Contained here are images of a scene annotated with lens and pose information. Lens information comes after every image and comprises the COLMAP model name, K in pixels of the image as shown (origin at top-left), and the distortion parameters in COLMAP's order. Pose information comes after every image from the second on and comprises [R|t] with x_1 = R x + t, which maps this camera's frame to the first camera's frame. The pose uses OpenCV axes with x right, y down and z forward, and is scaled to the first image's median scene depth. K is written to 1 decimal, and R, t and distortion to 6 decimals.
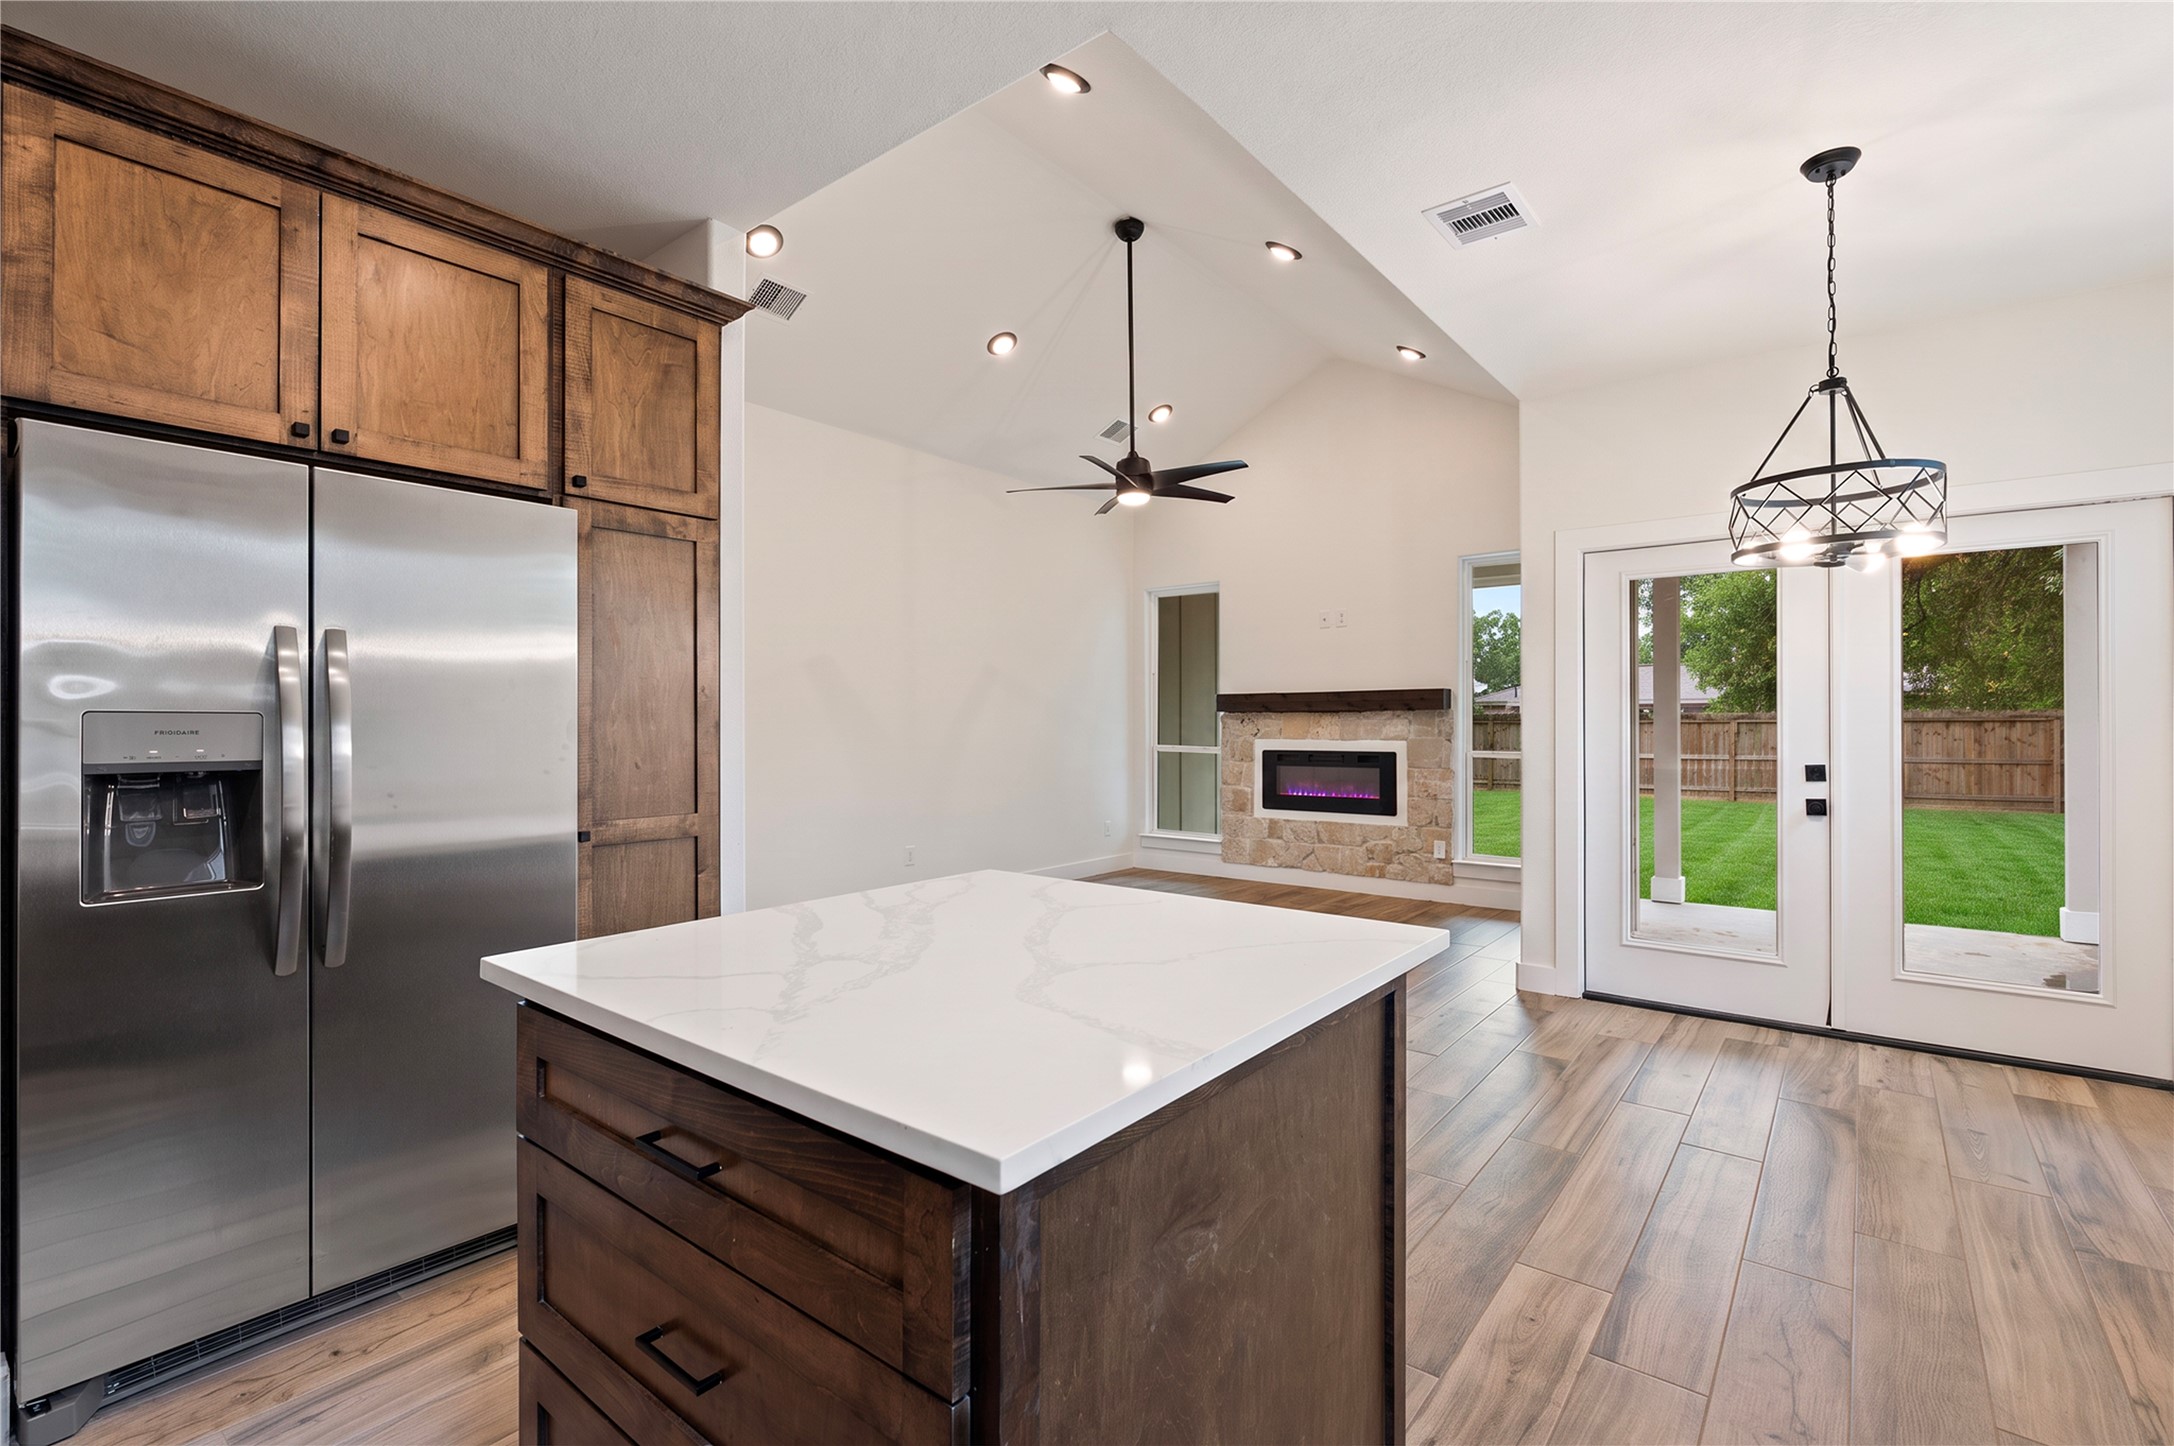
lens RADIAL K [[970.8, 0, 1065.8], [0, 970.8, 715.1], [0, 0, 1]] dist [-0.004048, -0.003526]
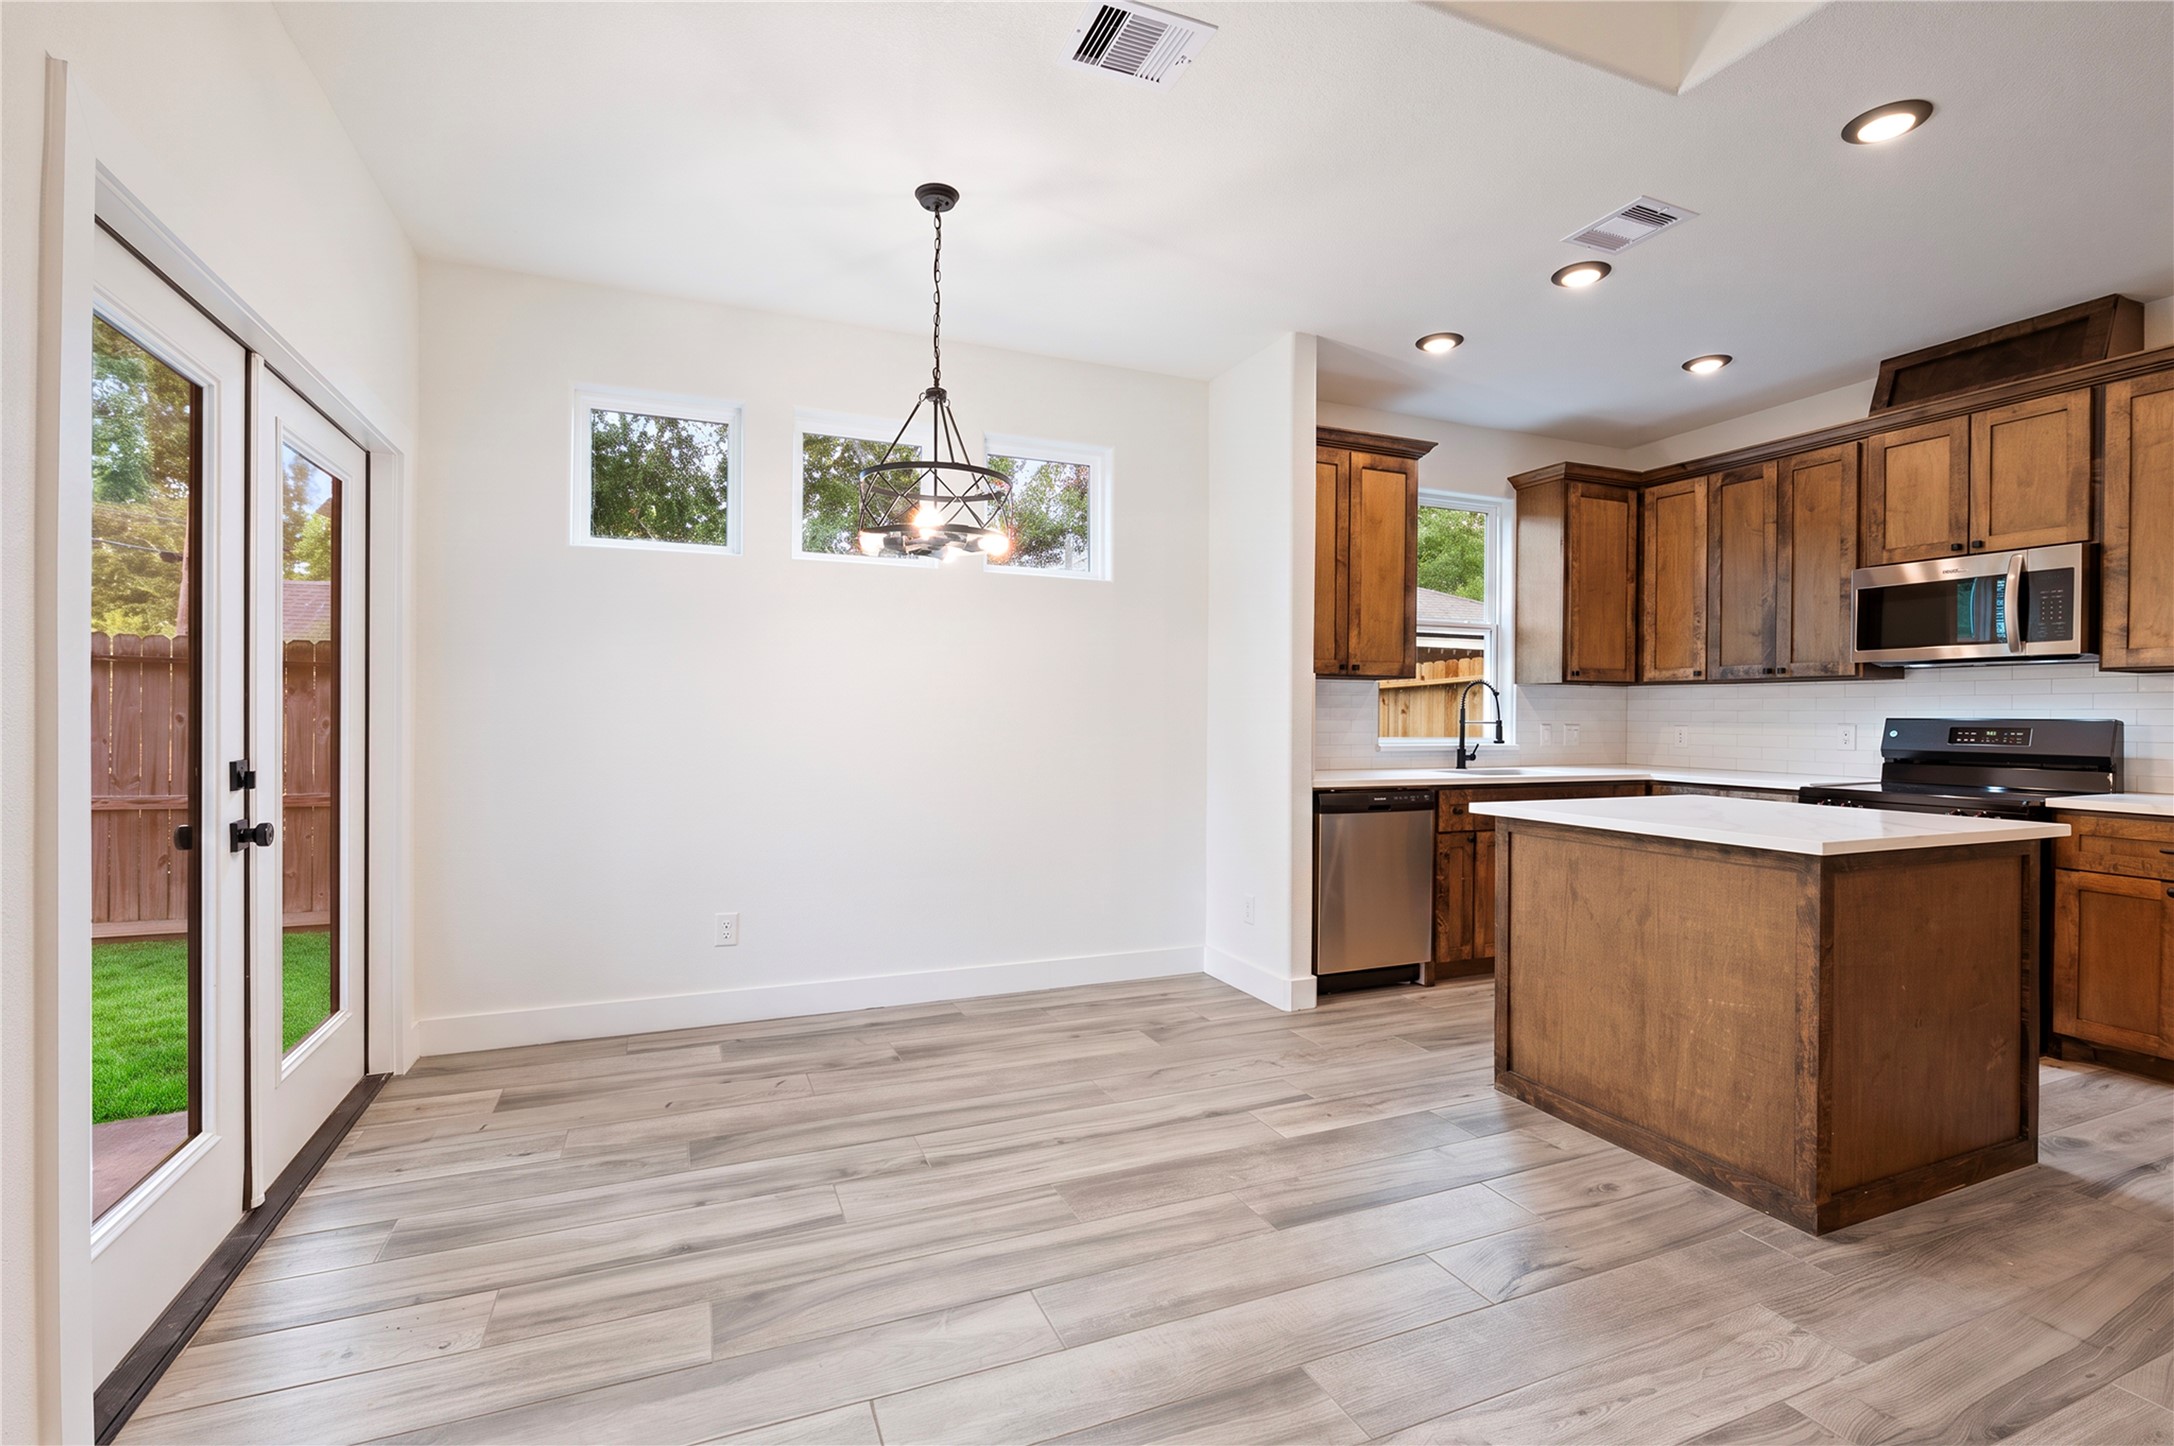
lens RADIAL K [[970.8, 0, 1092.6], [0, 970.8, 719.8], [0, 0, 1]] dist [-0.004048, -0.003526]
pose [[-0.891211, -0.002945, 0.453579, 0.041194], [-0.006038, 0.999967, -0.005372, 0.014959], [-0.453548, -0.007527, -0.891200, 0.715118]]
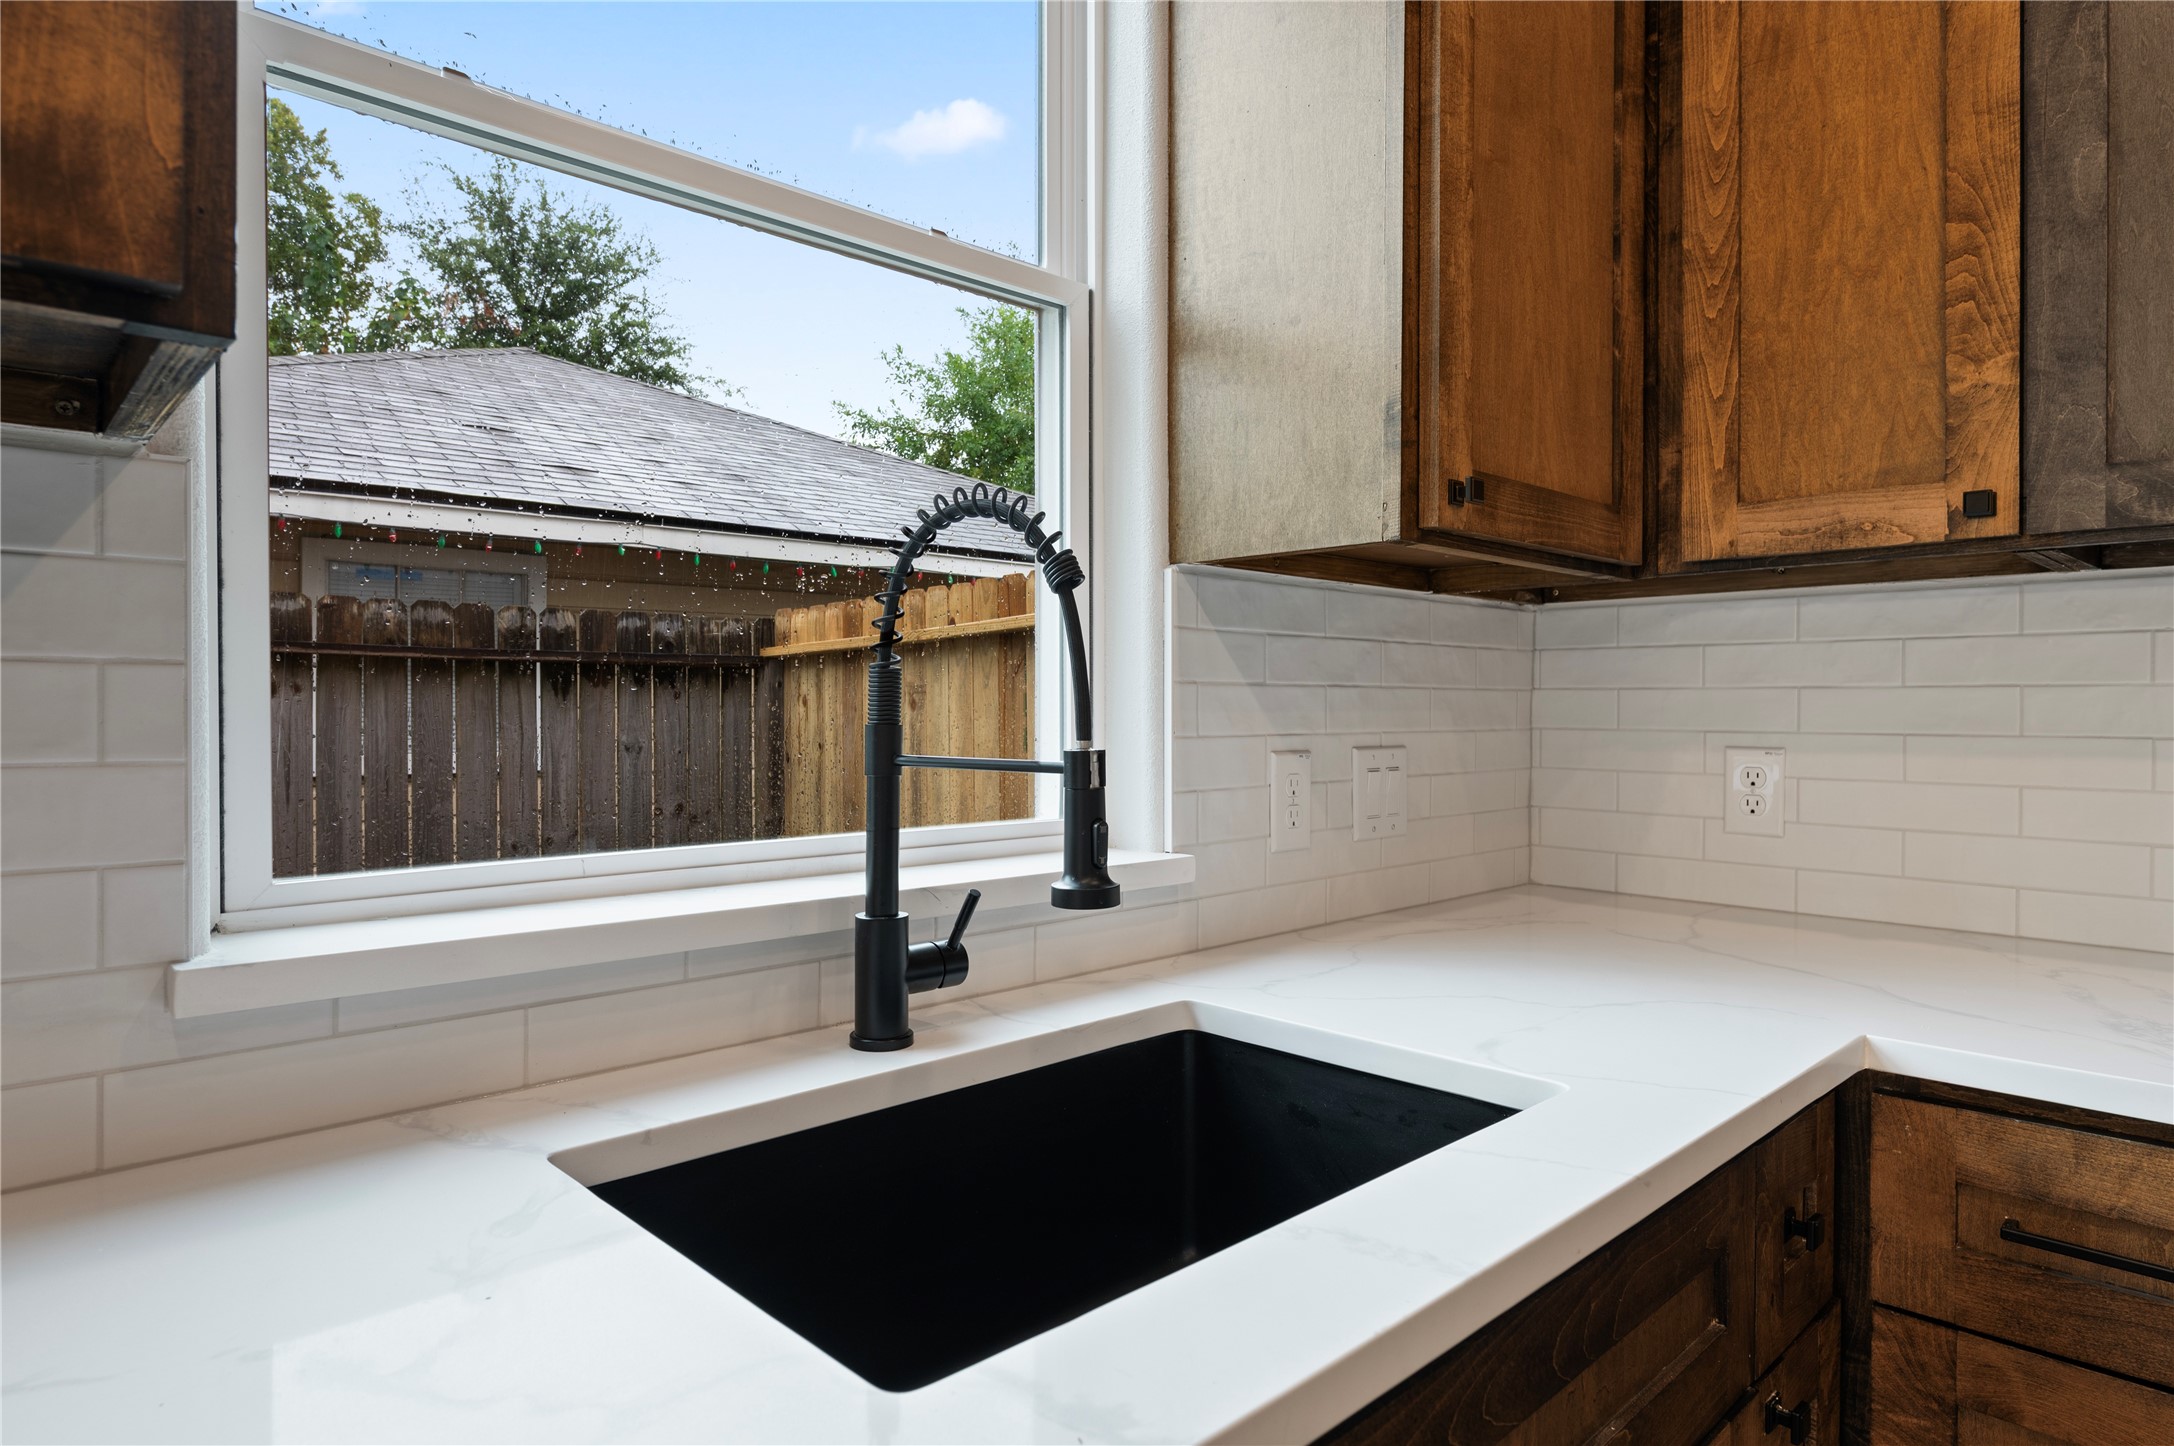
lens RADIAL K [[1251.0, 0, 1090.8], [0, 1251.0, 719.8], [0, 0, 1]] dist [-0.009168, -0.000250]
pose [[-0.994803, 0.006191, 0.101631, 0.083869], [0.006046, 0.999980, -0.001738, 0.006283], [-0.101640, -0.001115, -0.994821, 0.076942]]
